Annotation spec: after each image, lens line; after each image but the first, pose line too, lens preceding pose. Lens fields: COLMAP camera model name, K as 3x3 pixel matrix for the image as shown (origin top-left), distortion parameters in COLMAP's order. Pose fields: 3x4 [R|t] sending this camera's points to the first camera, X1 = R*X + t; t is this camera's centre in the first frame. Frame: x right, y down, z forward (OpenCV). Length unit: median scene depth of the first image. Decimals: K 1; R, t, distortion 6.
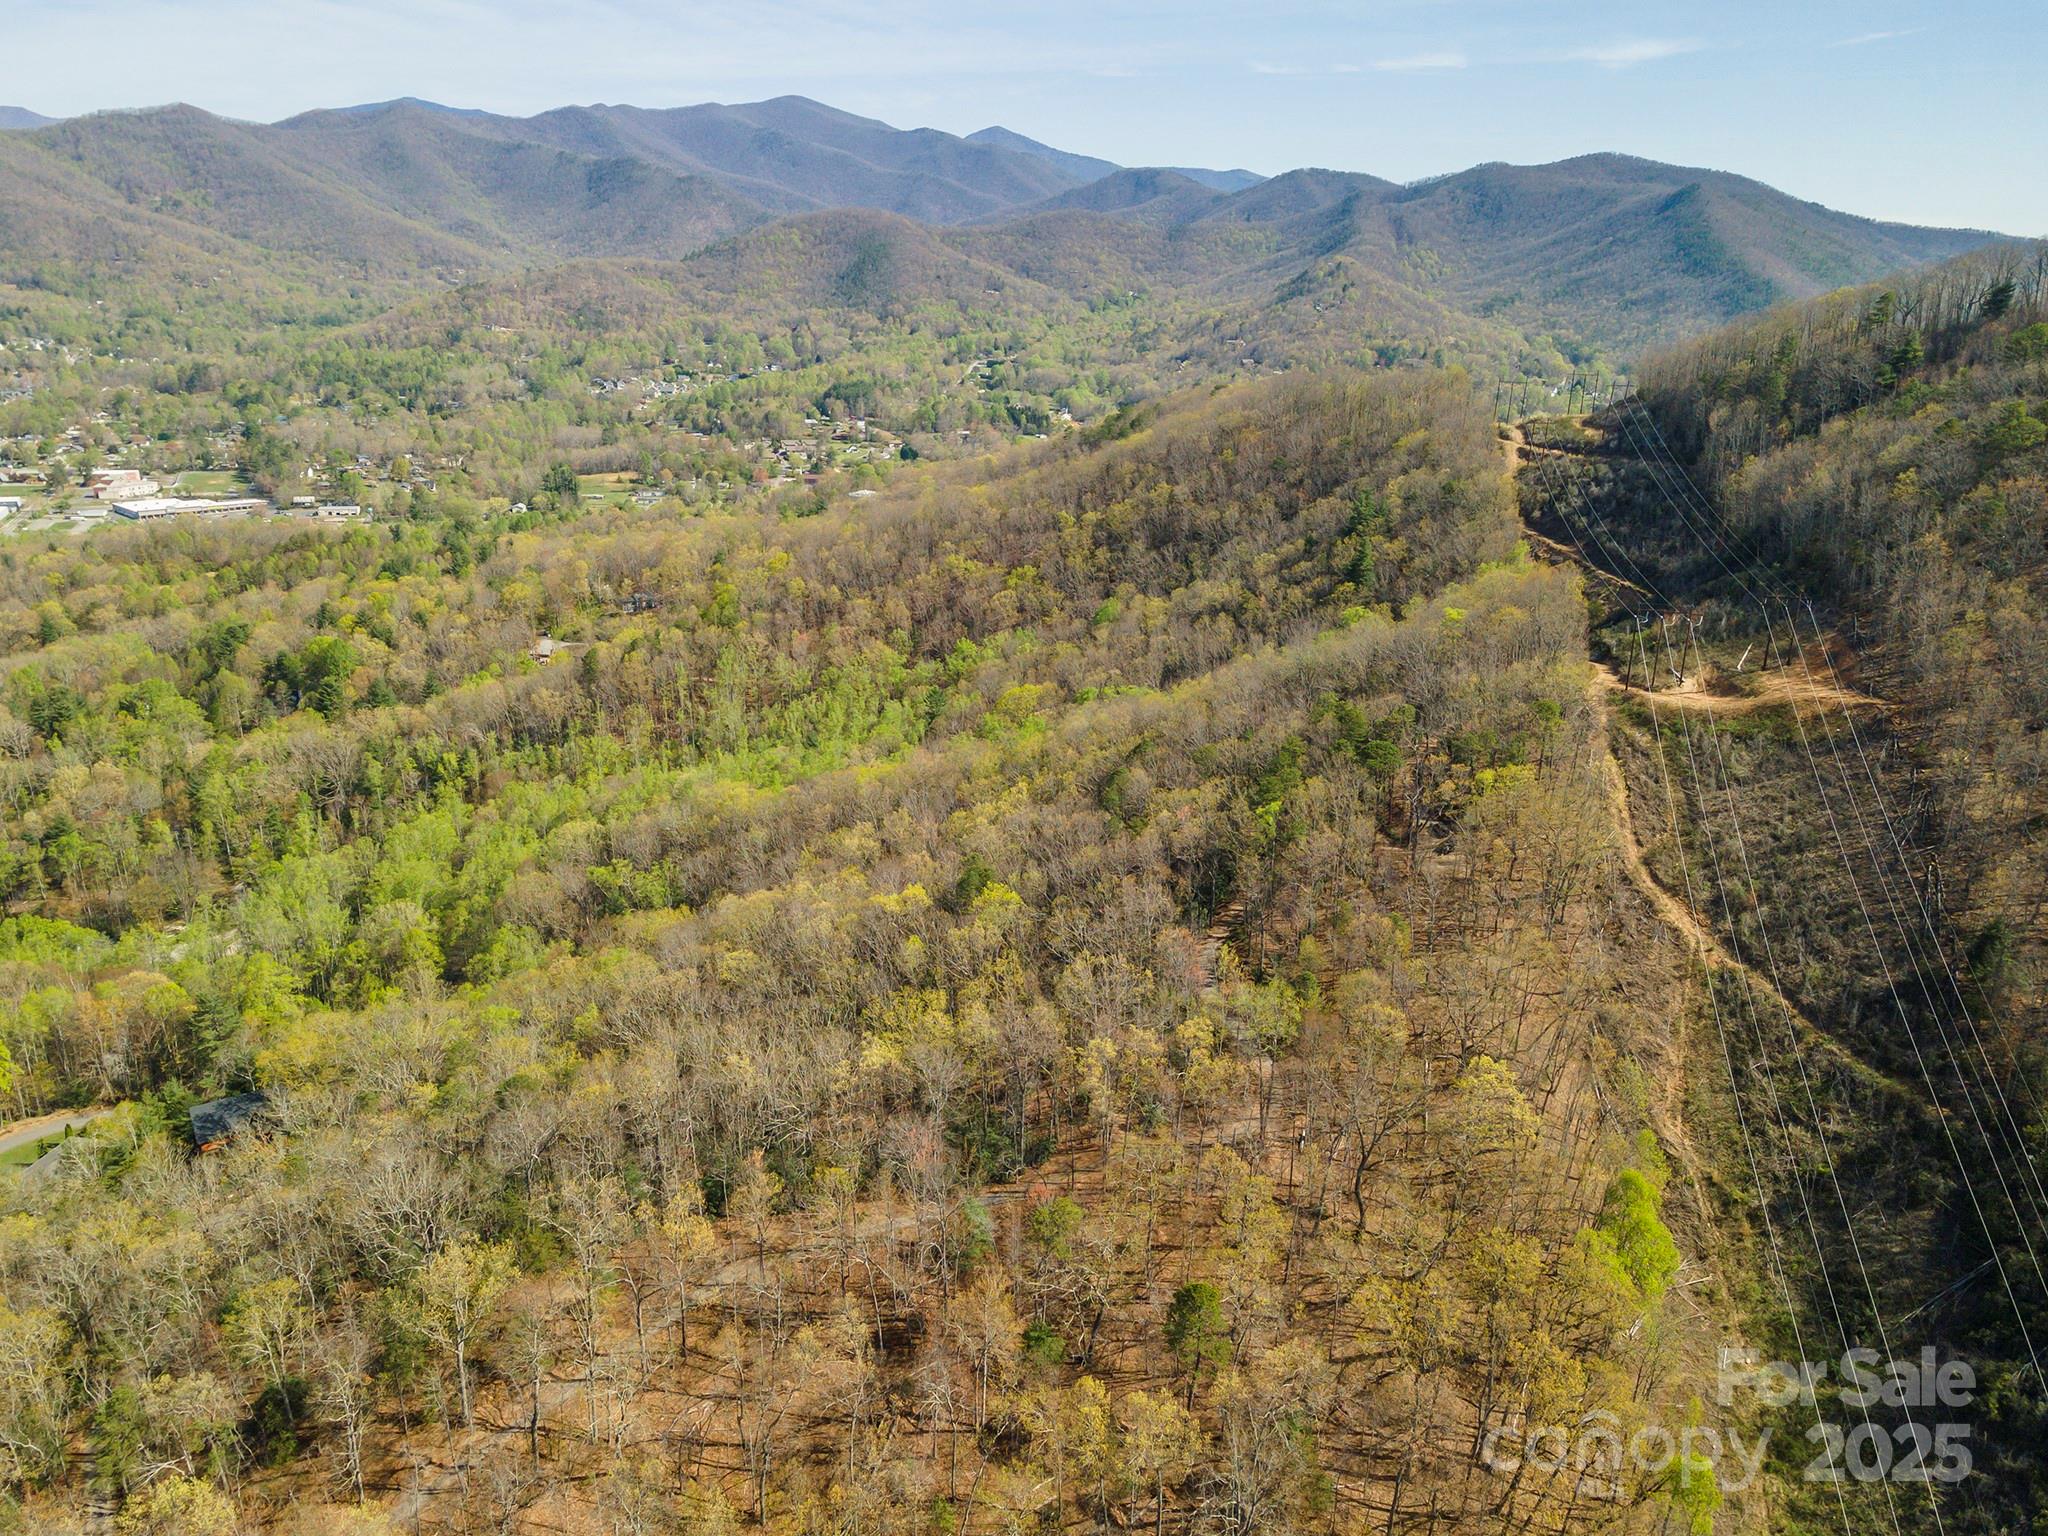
lens RADIAL K [[1487.5, 0, 1011.3], [0, 1487.5, 764.1], [0, 0, 1]] dist [0.038869, 0.030963]
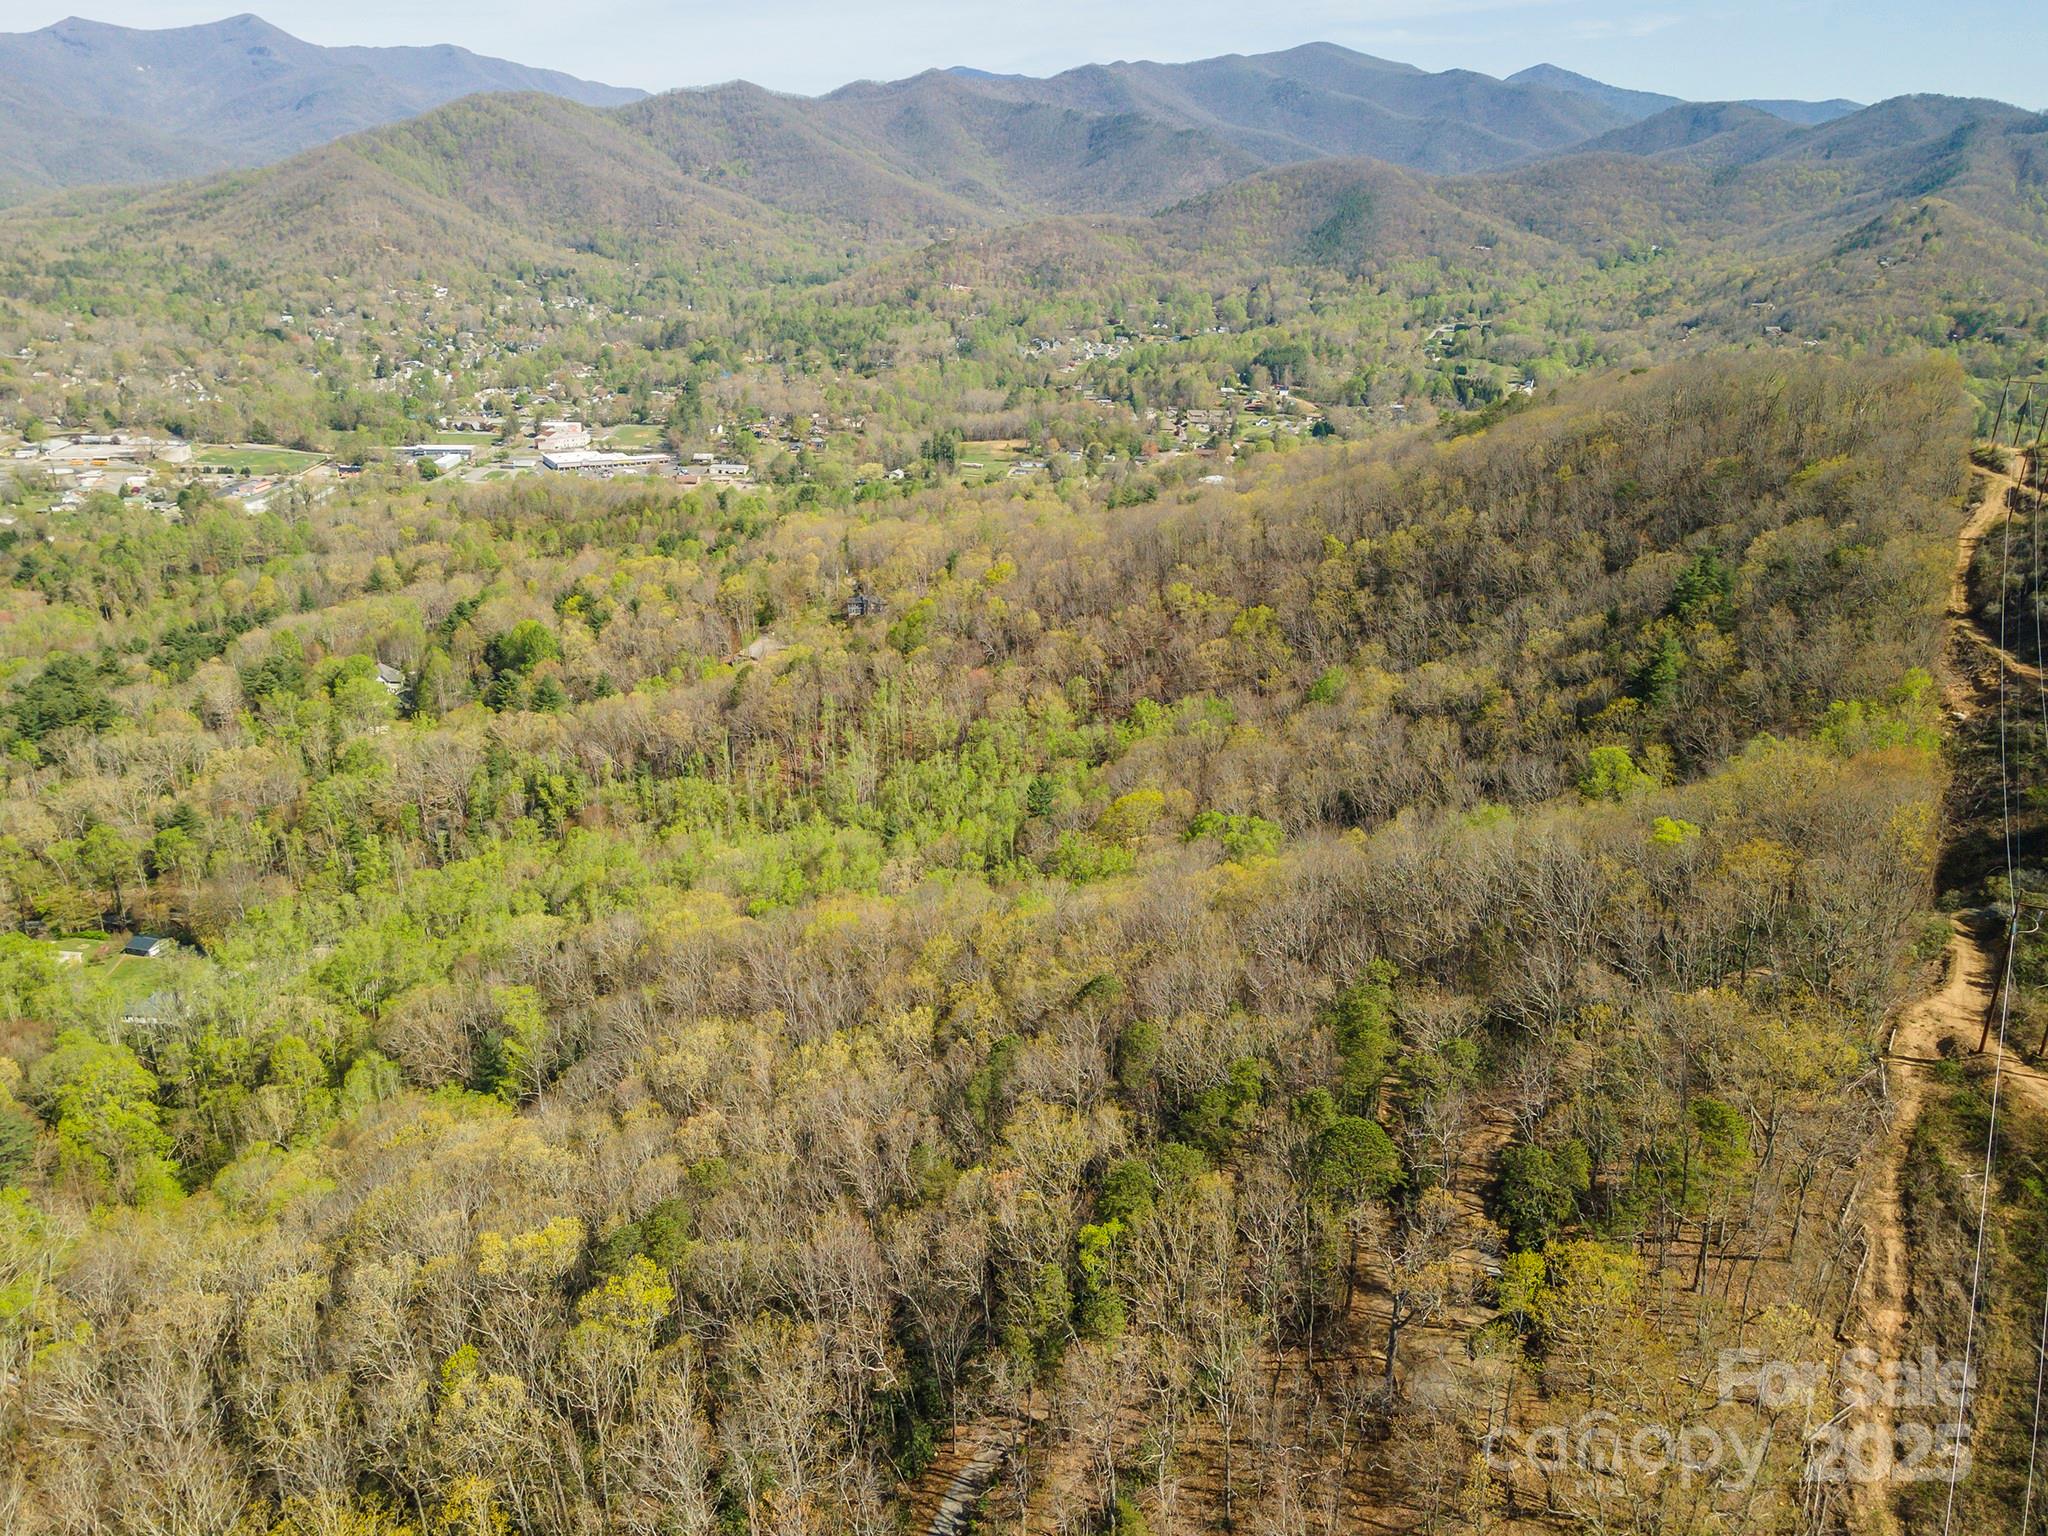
lens RADIAL K [[1487.5, 0, 1011.6], [0, 1487.5, 761.7], [0, 0, 1]] dist [0.038869, 0.030963]
pose [[0.946926, 0.106888, -0.303160, 0.051705], [-0.099467, 0.994242, 0.039861, -0.028011], [0.305675, -0.007591, 0.952106, 0.087101]]
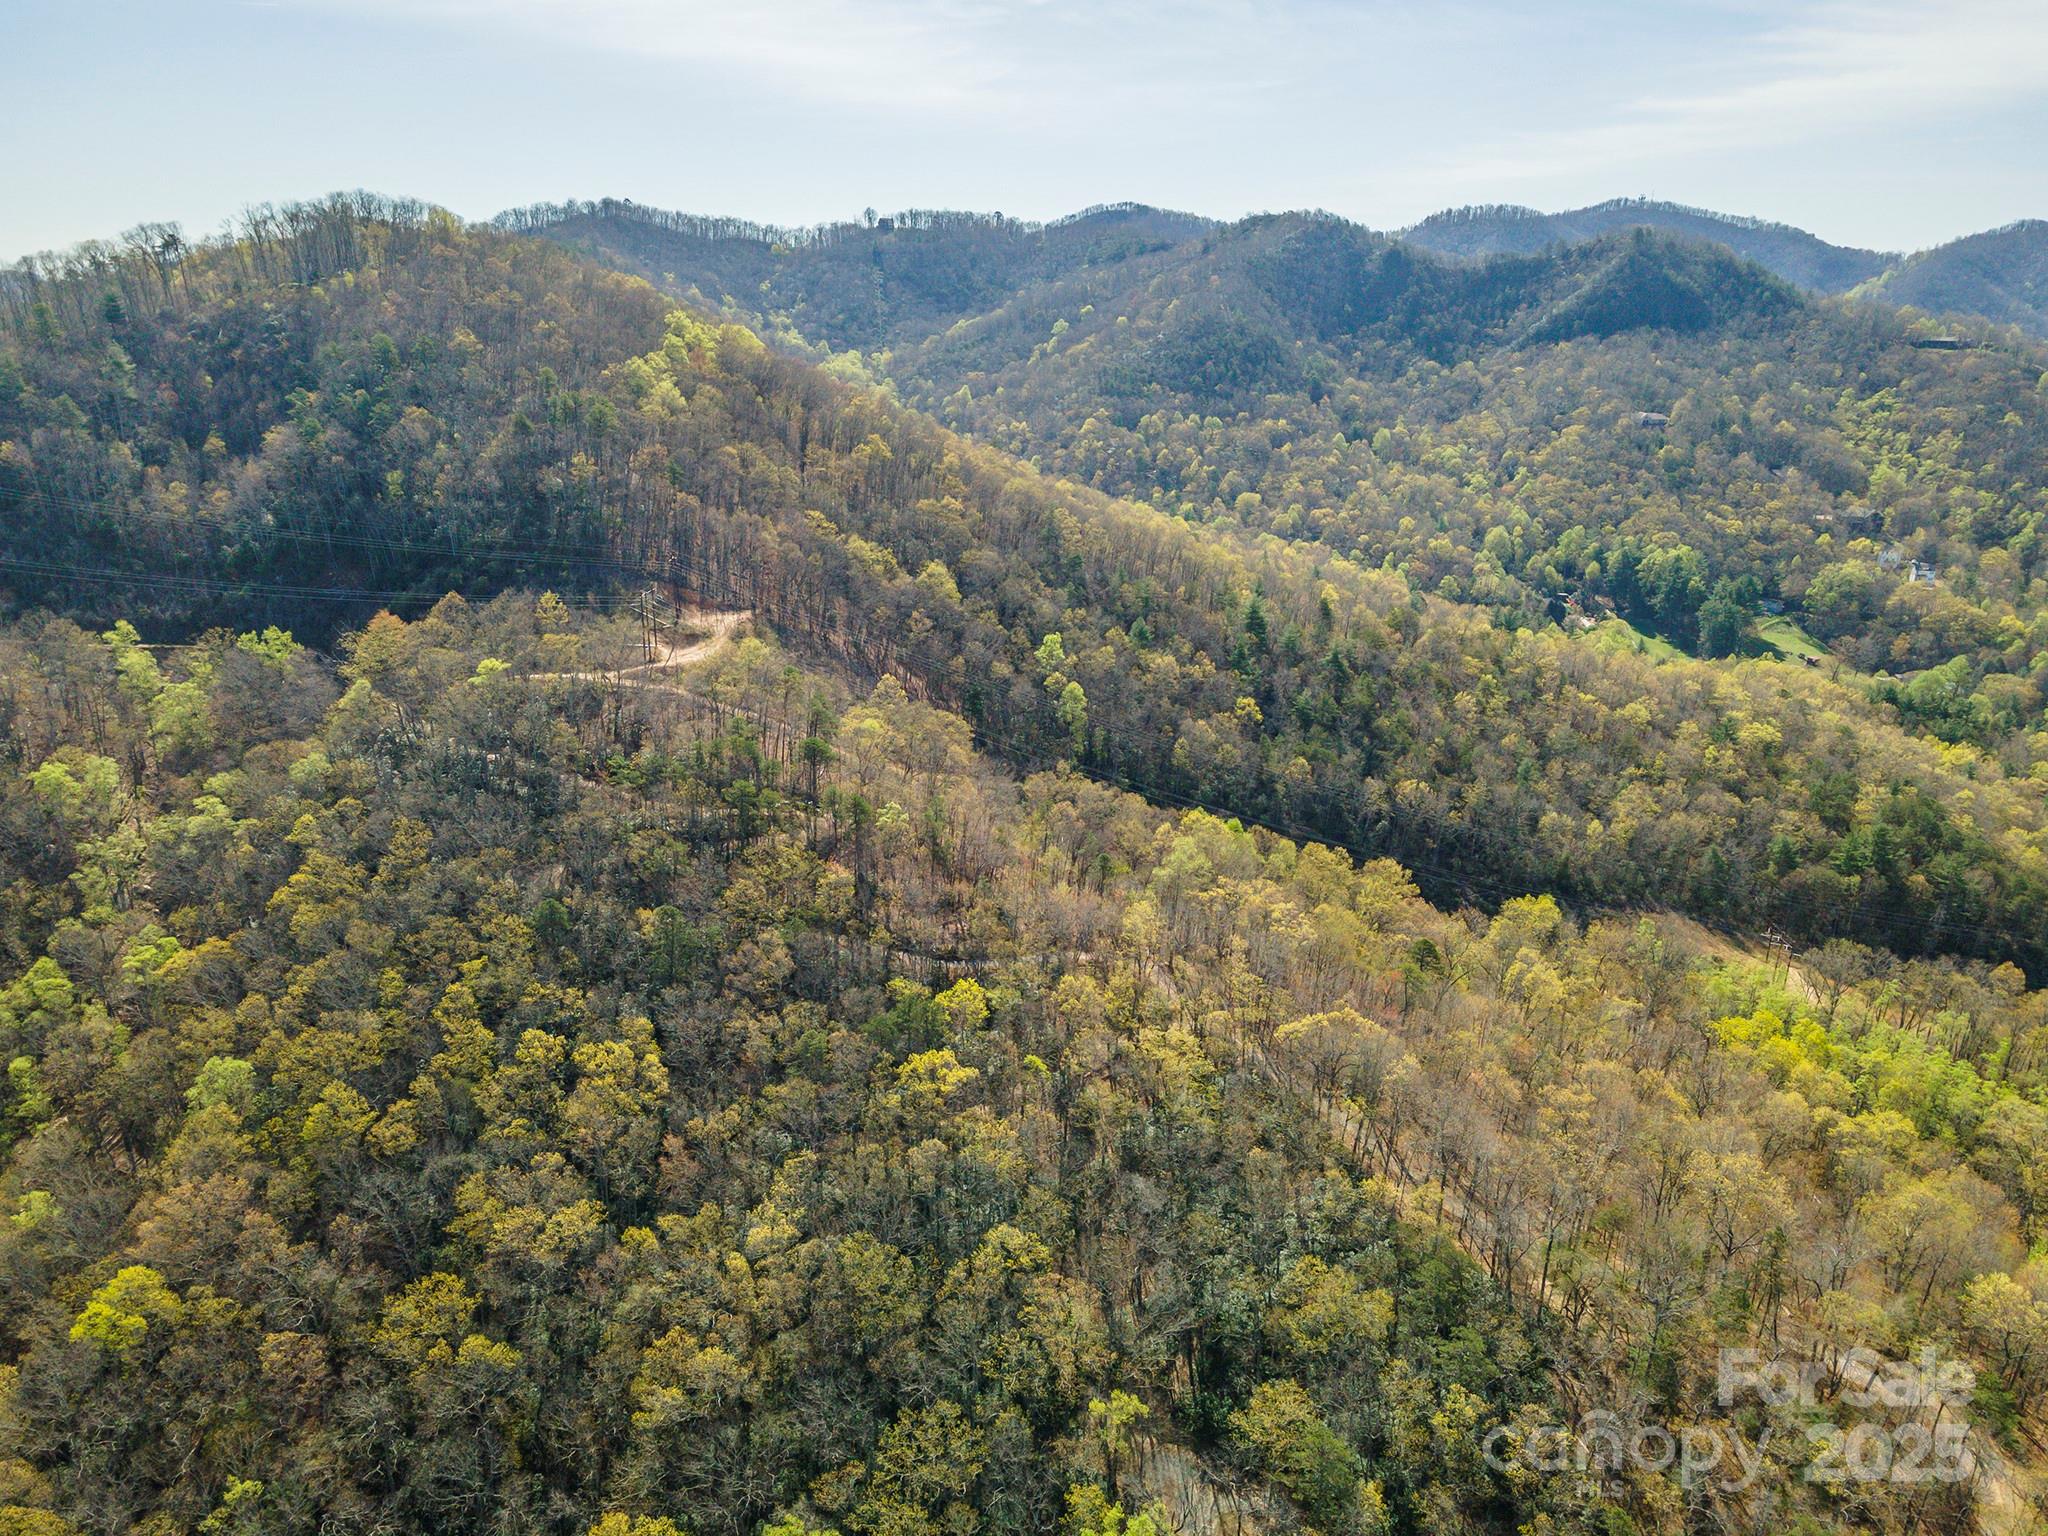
lens RADIAL K [[1487.5, 0, 1009.5], [0, 1487.5, 744.7], [0, 0, 1]] dist [0.038869, 0.030963]
pose [[-0.187030, -0.310006, 0.932157, -0.149167], [0.298631, 0.886050, 0.354591, -0.066234], [-0.935863, 0.344690, -0.073140, 0.176592]]
